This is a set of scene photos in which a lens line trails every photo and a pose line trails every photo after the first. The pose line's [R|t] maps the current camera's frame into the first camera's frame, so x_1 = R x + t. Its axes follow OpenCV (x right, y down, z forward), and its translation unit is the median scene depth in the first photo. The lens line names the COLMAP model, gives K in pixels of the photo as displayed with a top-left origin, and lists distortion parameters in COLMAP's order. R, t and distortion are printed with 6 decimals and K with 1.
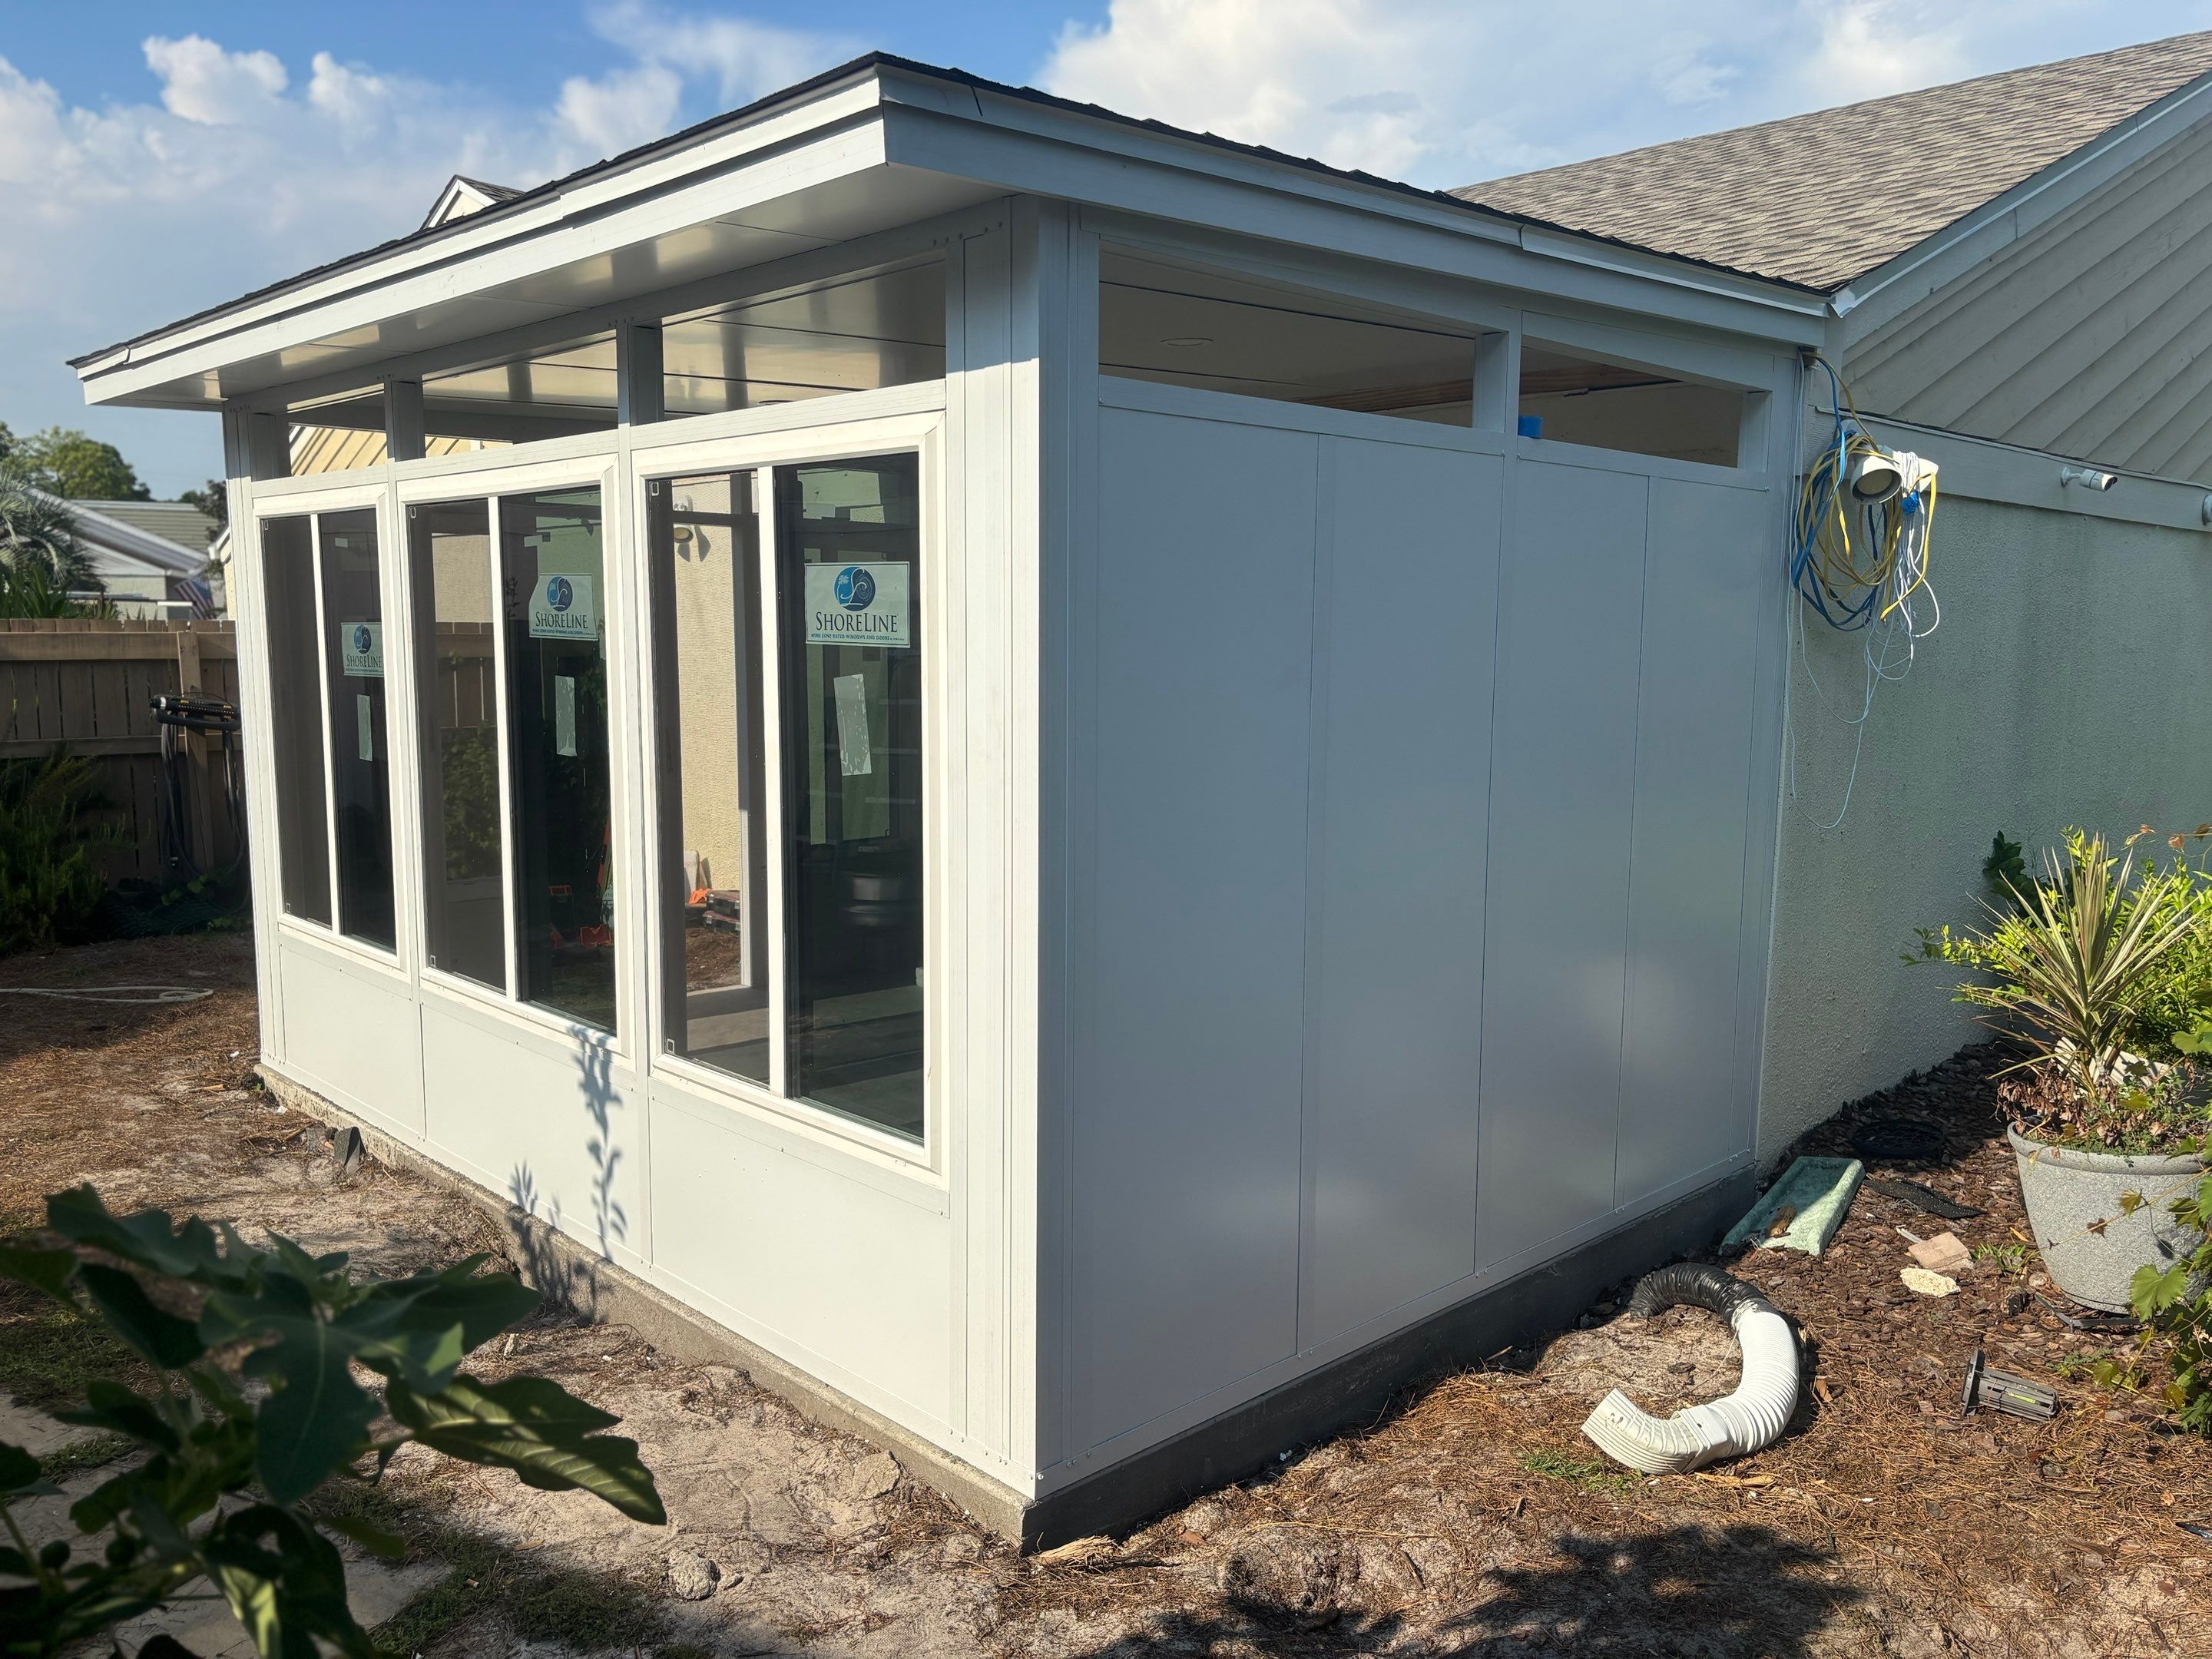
lens RADIAL K [[1662.6, 0, 1106.0], [0, 1662.6, 829.5], [0, 0, 1]] dist [0.007024, 0.010273]
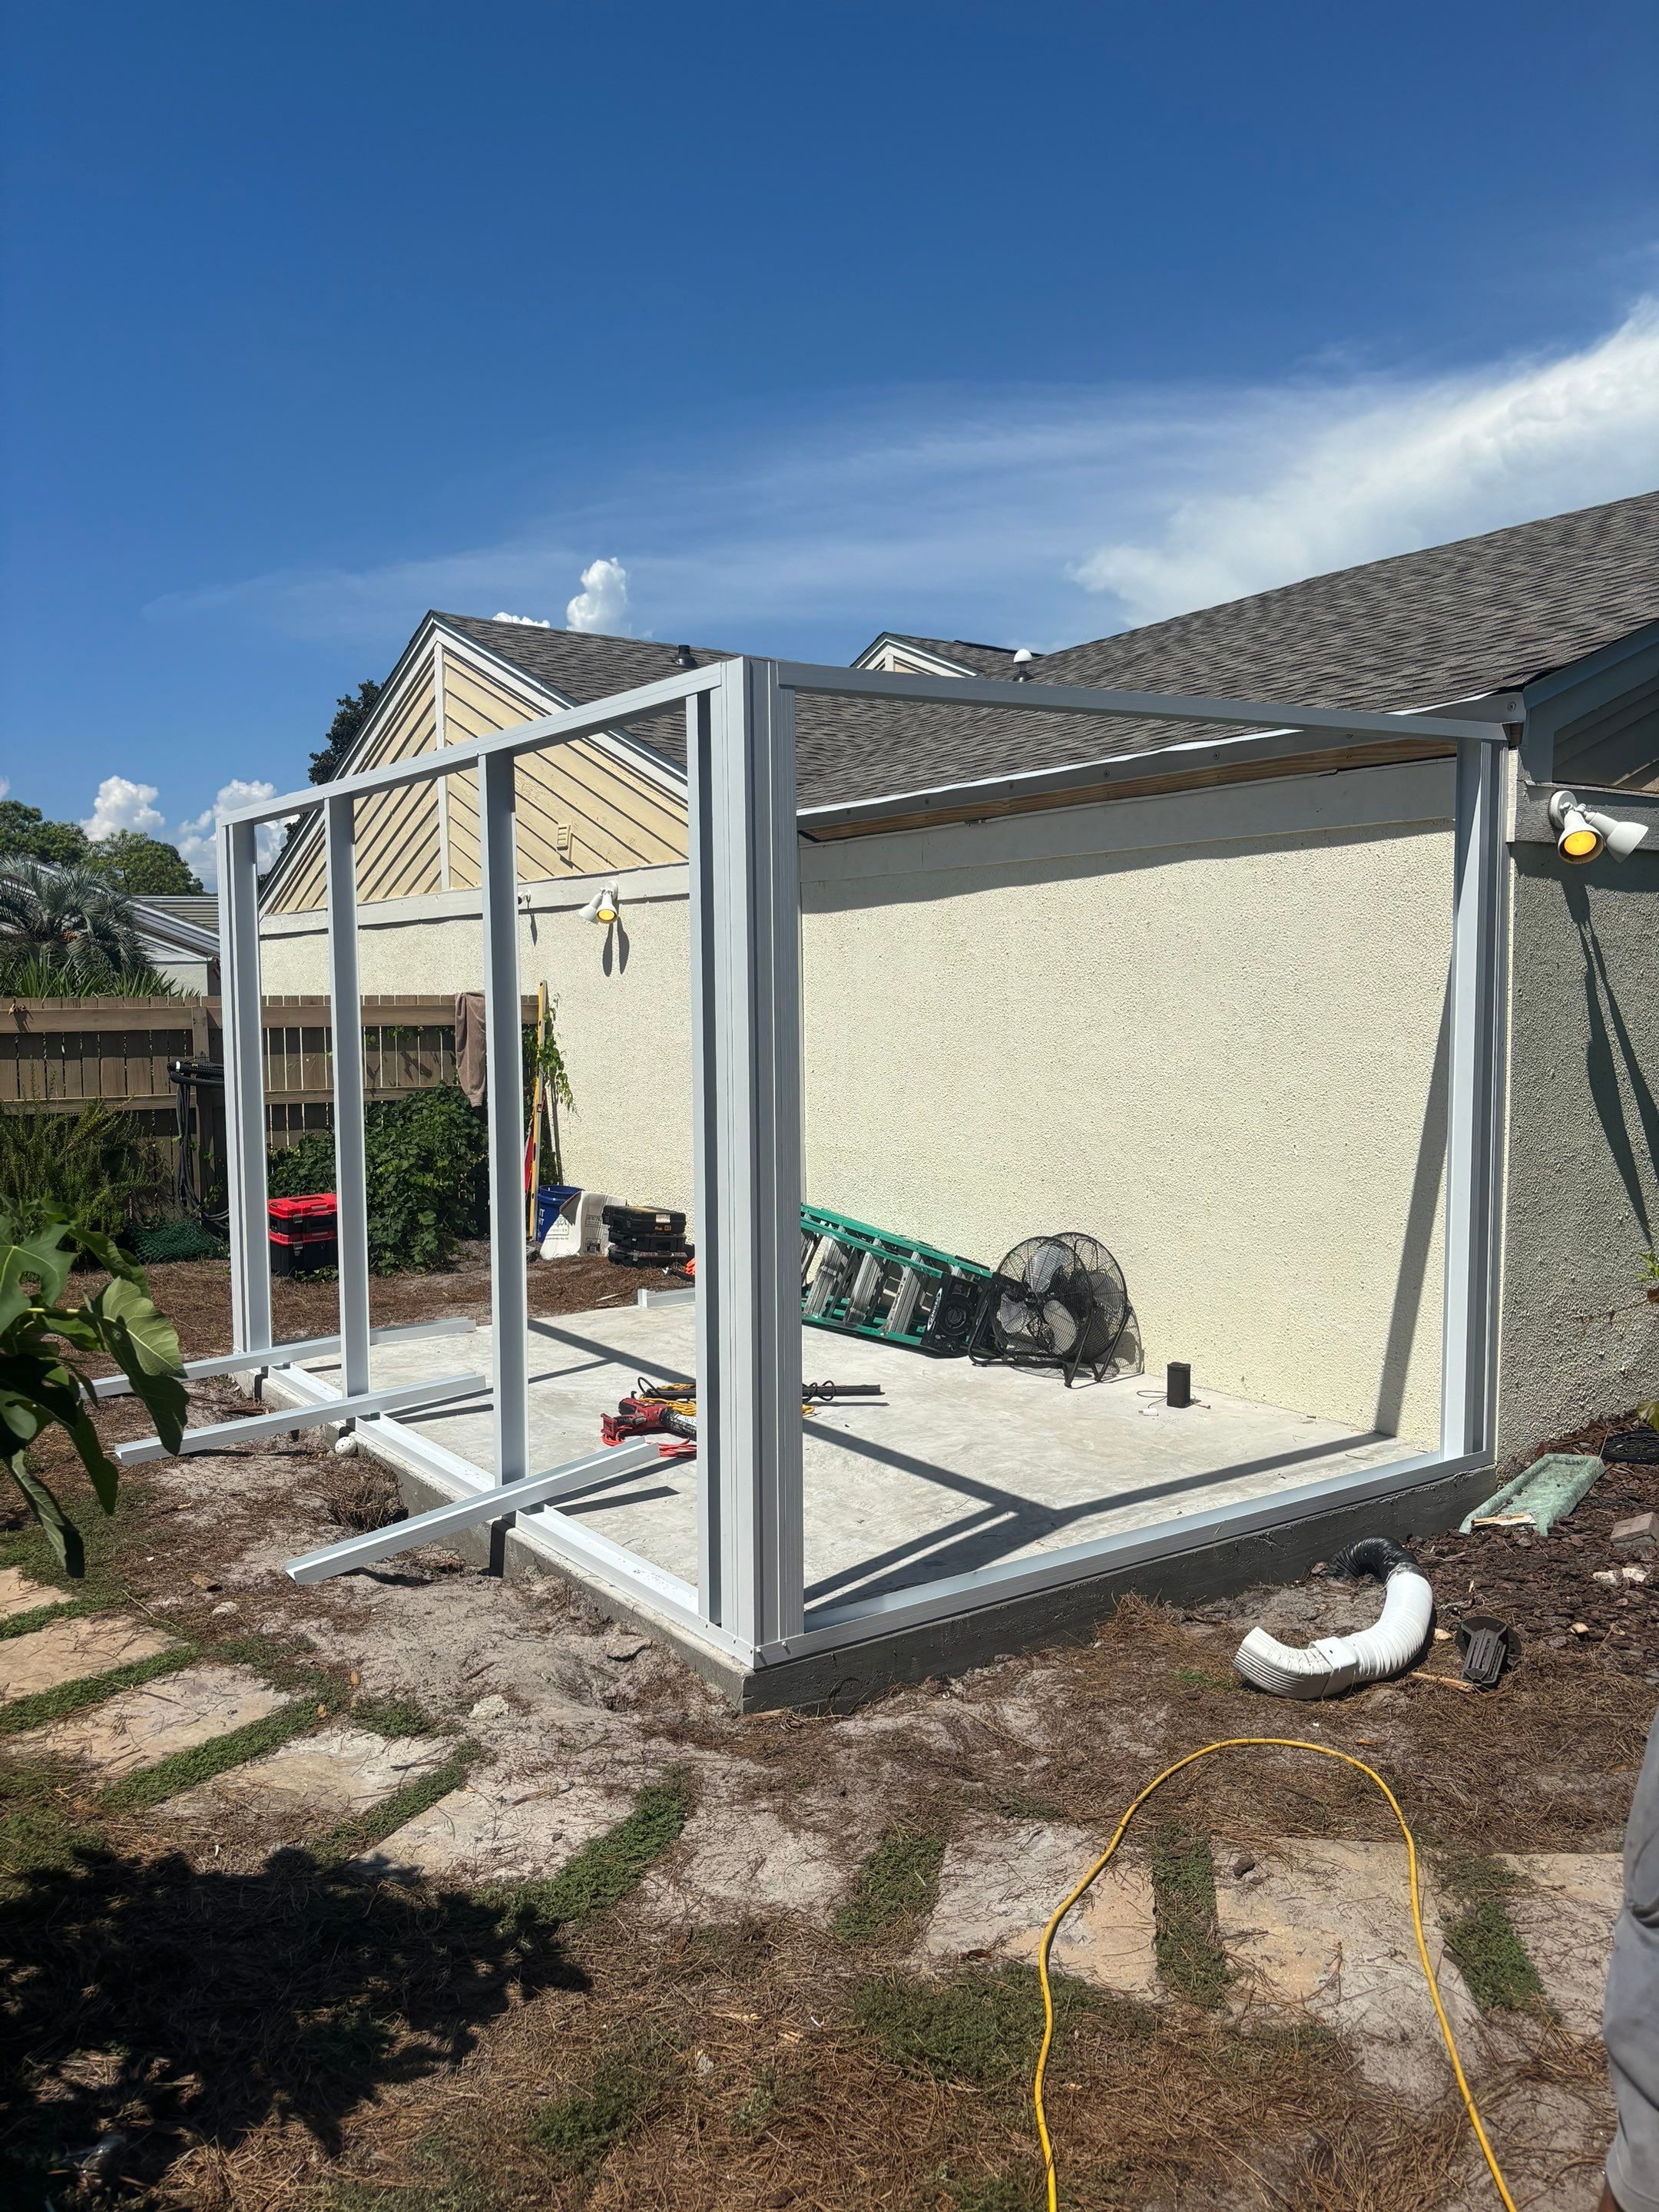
lens RADIAL K [[1662.6, 0, 829.5], [0, 1662.6, 1106.0], [0, 0, 1]] dist [0.007024, 0.010273]
pose [[0.988093, 0.000887, -0.153858, 0.076831], [-0.009996, 0.998241, -0.058439, 0.017720], [0.153536, 0.059281, 0.986363, -0.094854]]
